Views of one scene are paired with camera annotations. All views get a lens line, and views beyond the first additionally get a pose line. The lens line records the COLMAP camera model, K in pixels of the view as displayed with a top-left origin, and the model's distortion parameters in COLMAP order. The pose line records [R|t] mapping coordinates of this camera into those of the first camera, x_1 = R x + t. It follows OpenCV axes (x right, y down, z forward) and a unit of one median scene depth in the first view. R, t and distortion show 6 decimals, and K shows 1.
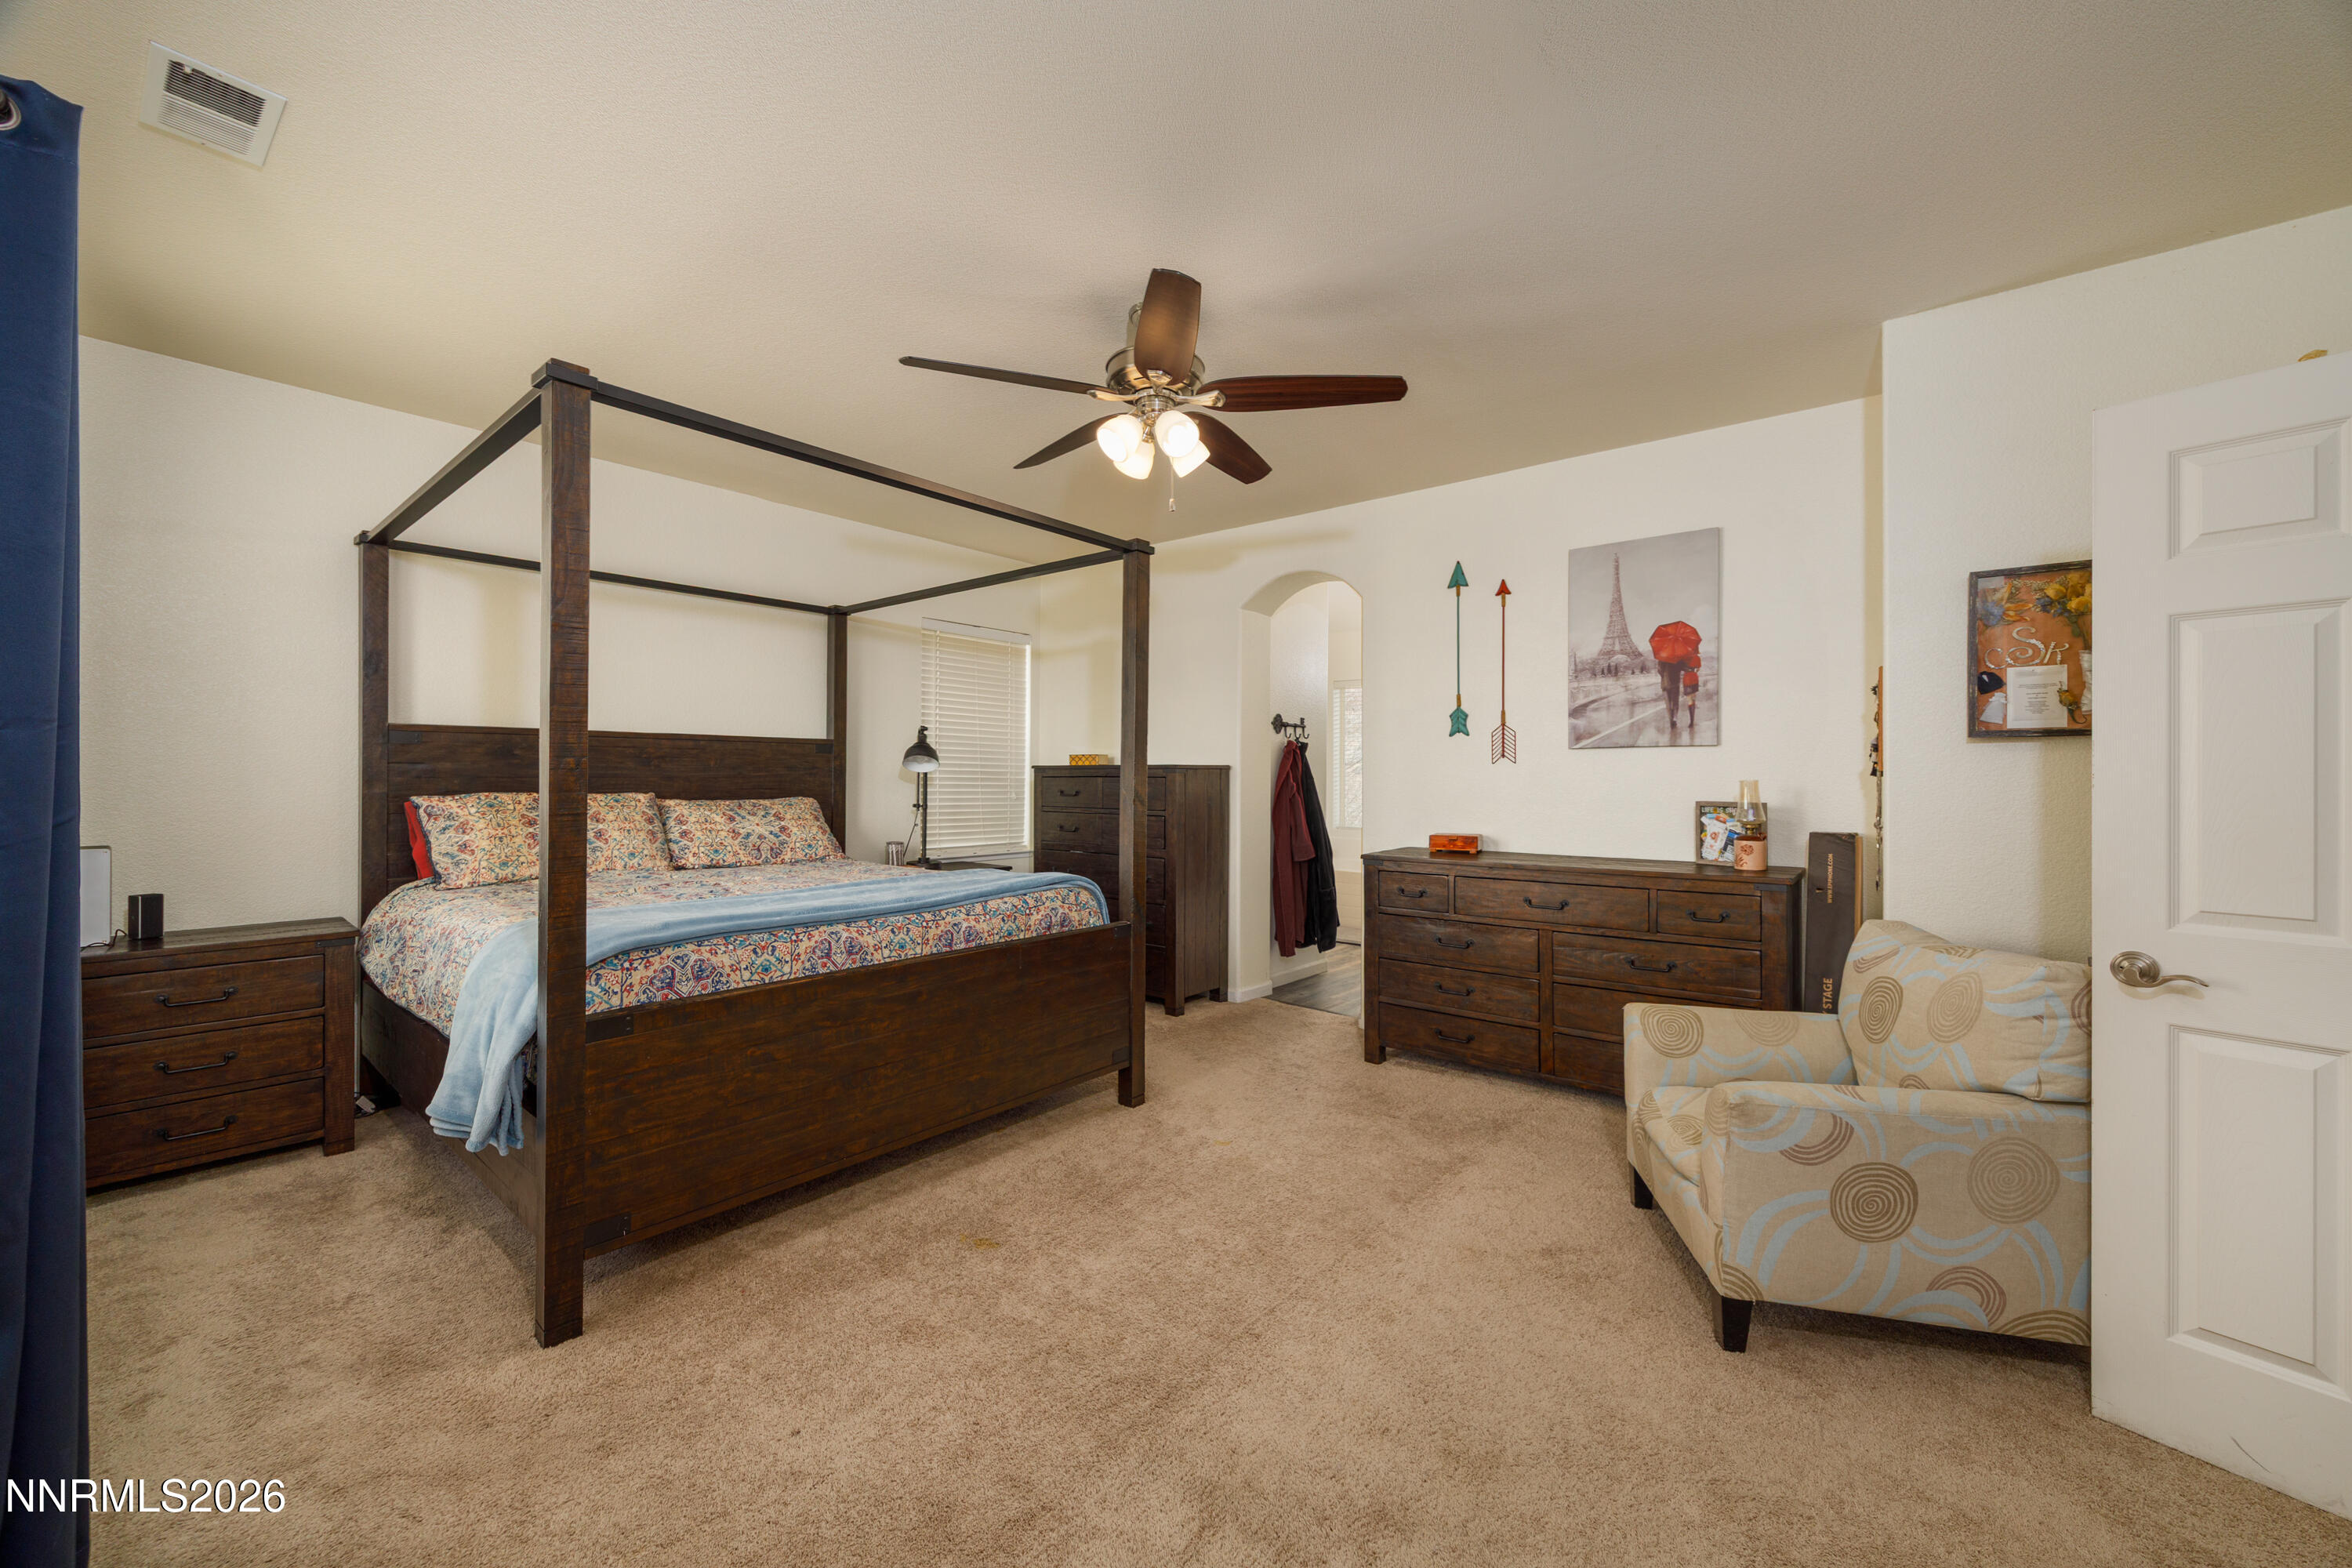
lens RADIAL K [[903.7, 0, 1188.4], [0, 903.7, 789.3], [0, 0, 1]] dist [-0.000173, 0.000015]
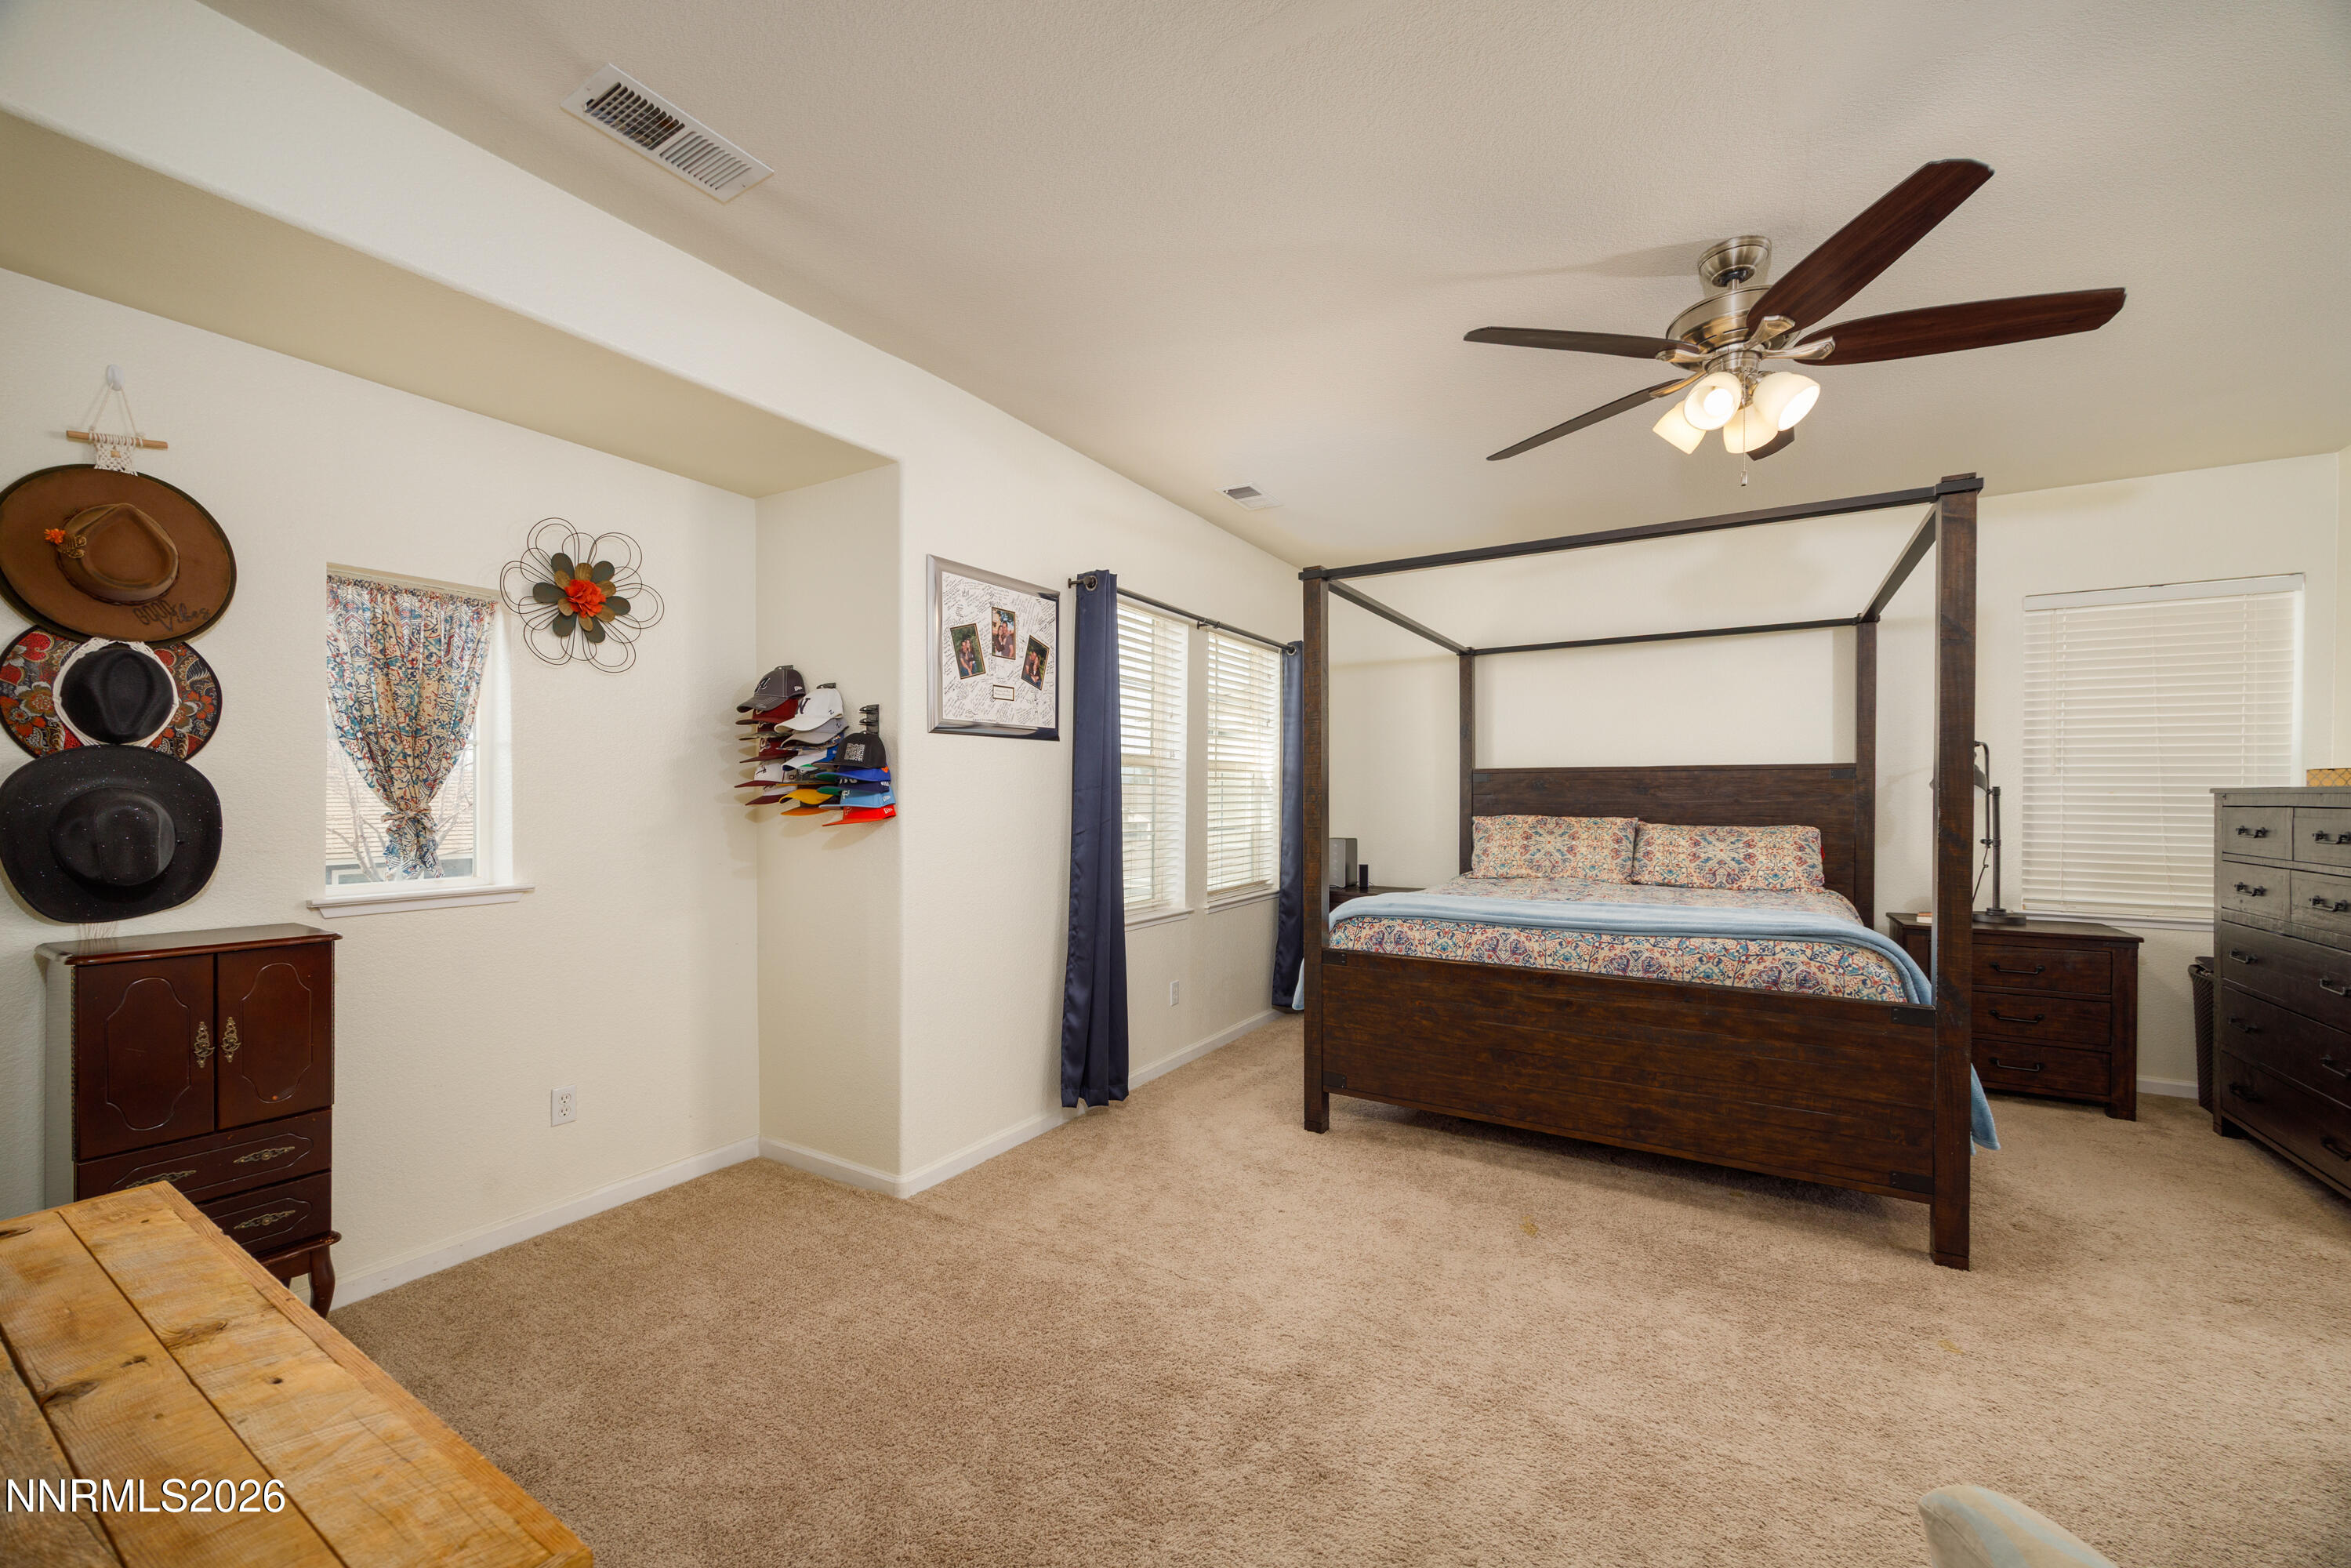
lens RADIAL K [[903.4, 0, 1187.9], [0, 903.4, 789.3], [0, 0, 1]] dist [-0.000173, 0.000015]
pose [[0.134181, -0.010381, -0.990902, 0.648619], [-0.011345, 0.999863, -0.012011, -0.016197], [0.990892, 0.012854, 0.134045, 0.333626]]
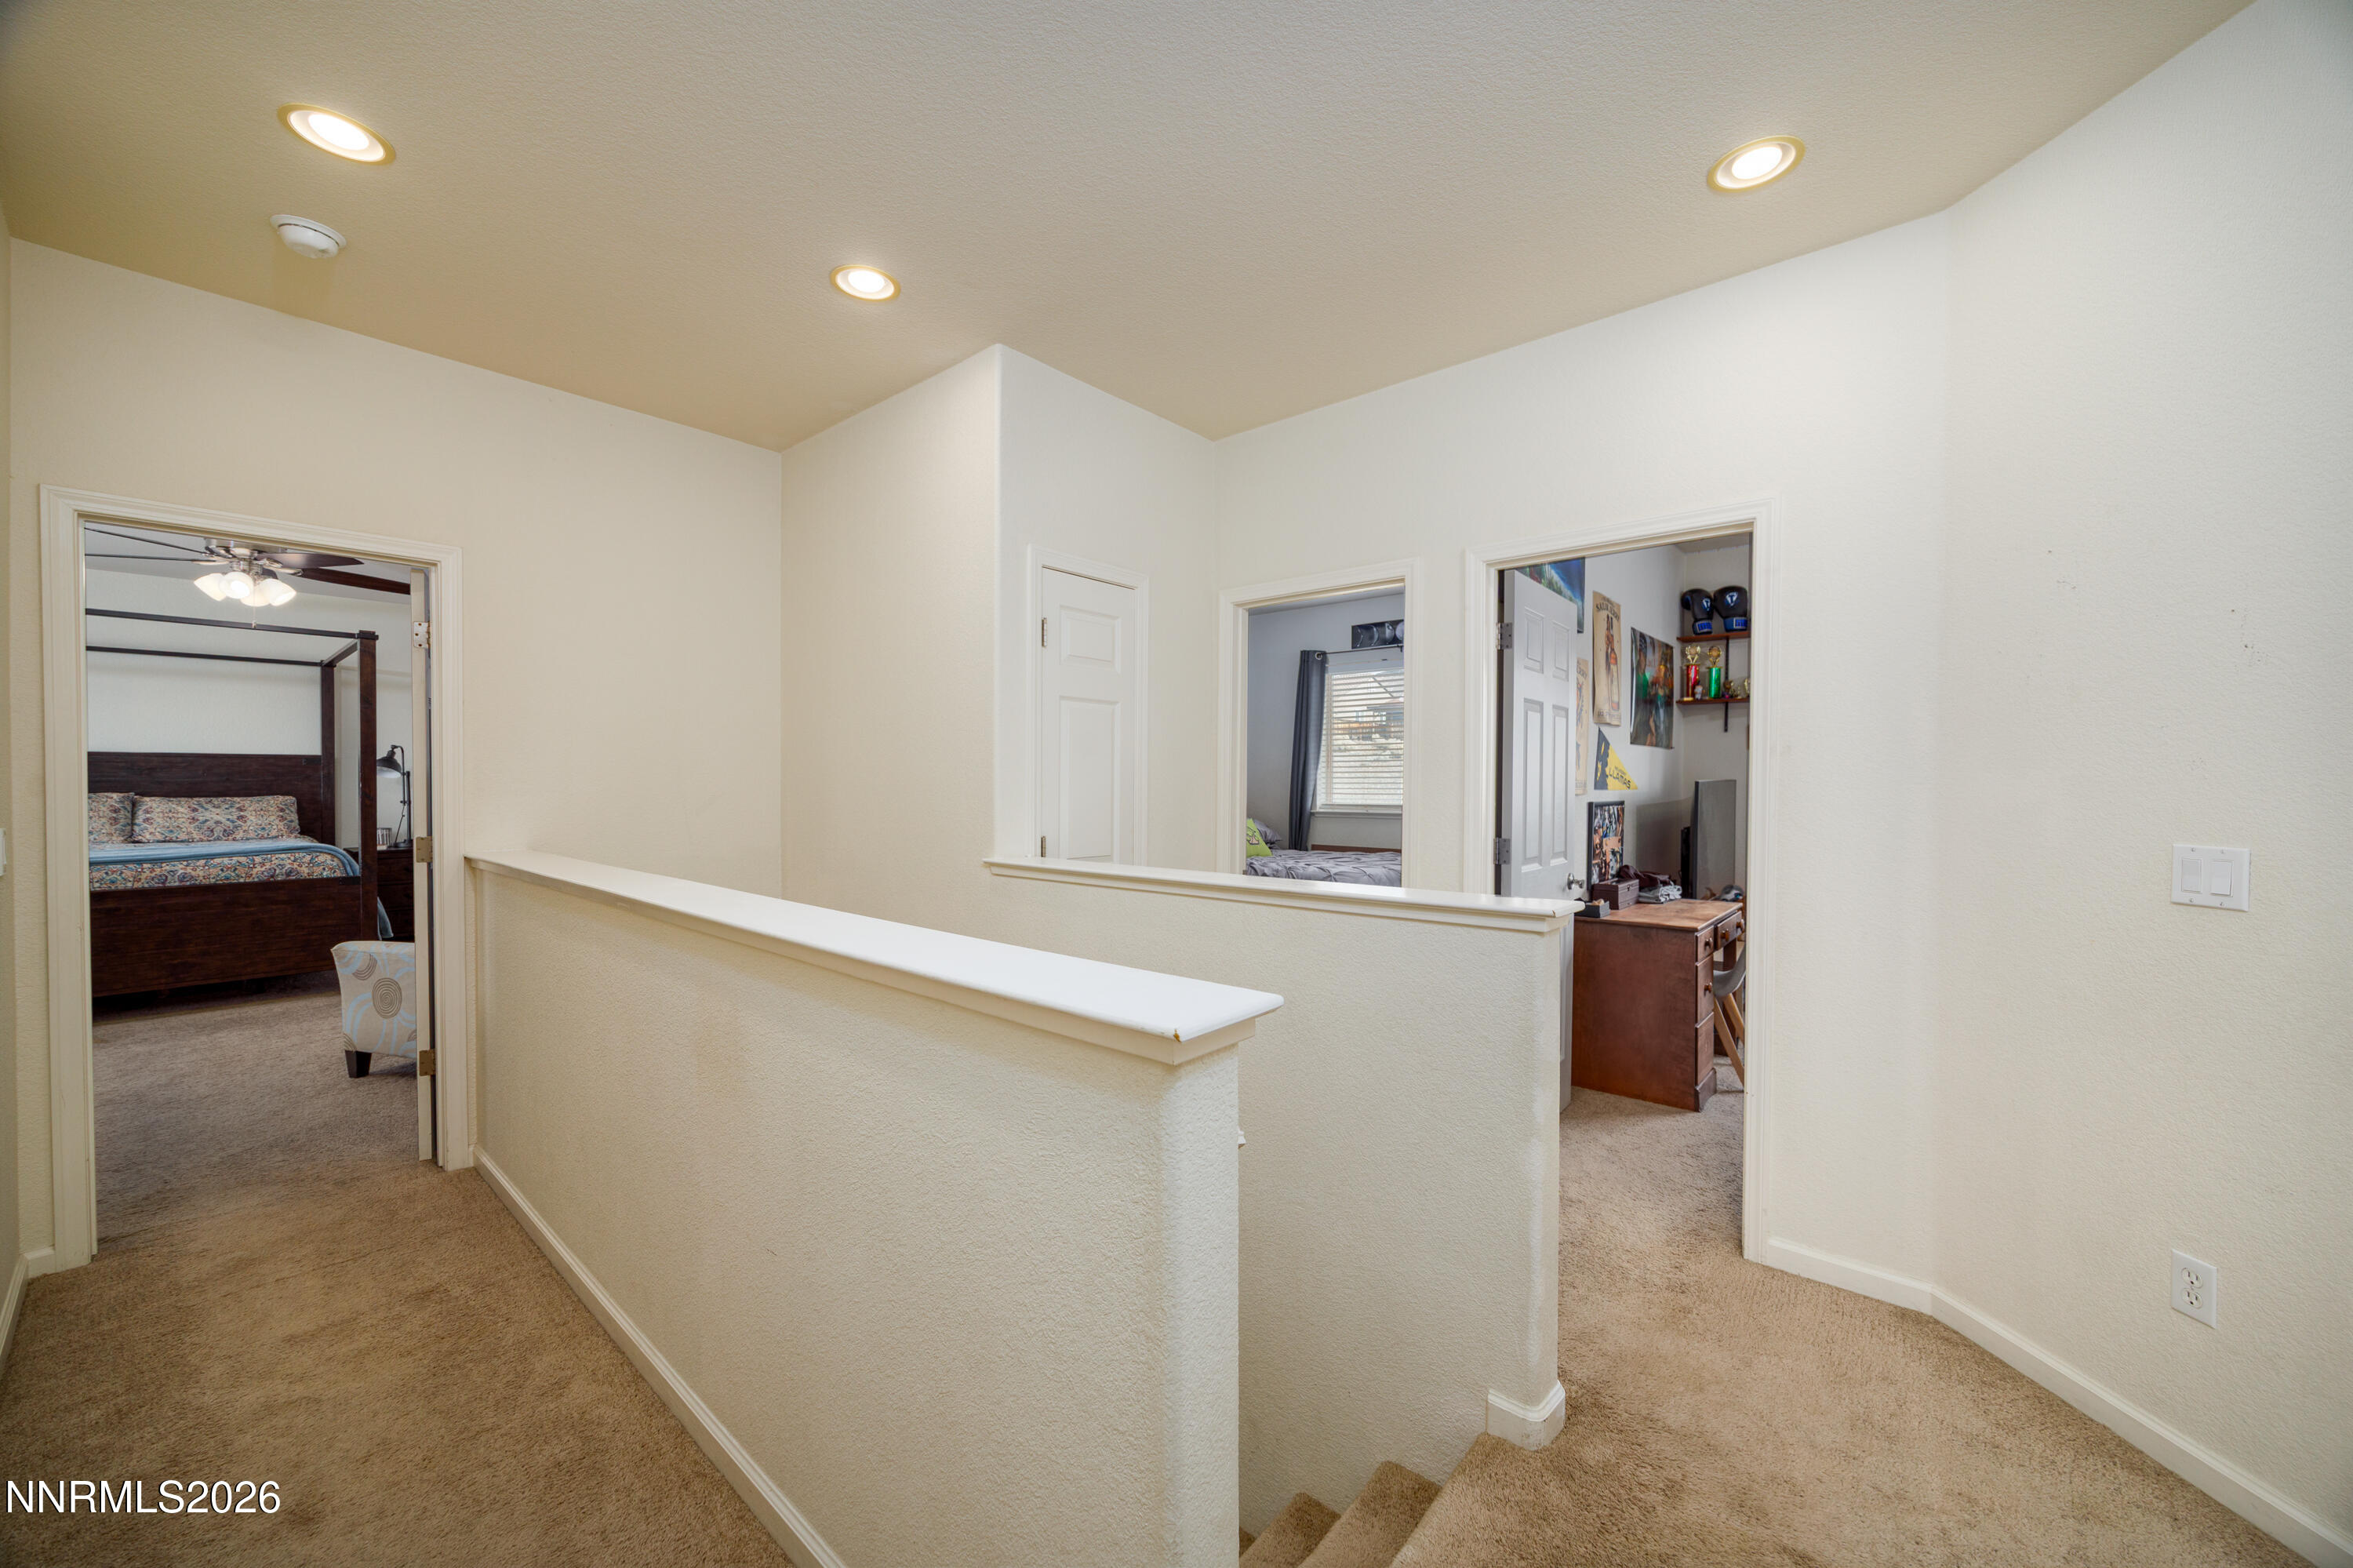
lens RADIAL K [[908.4, 0, 1176.5], [0, 908.4, 802.5], [0, 0, 1]] dist [0.000372, 0.000195]
pose [[0.998651, 0.001850, -0.051897, 1.607173], [-0.000971, 0.999856, 0.016955, -0.009678], [0.051920, -0.016882, 0.998509, -0.567541]]
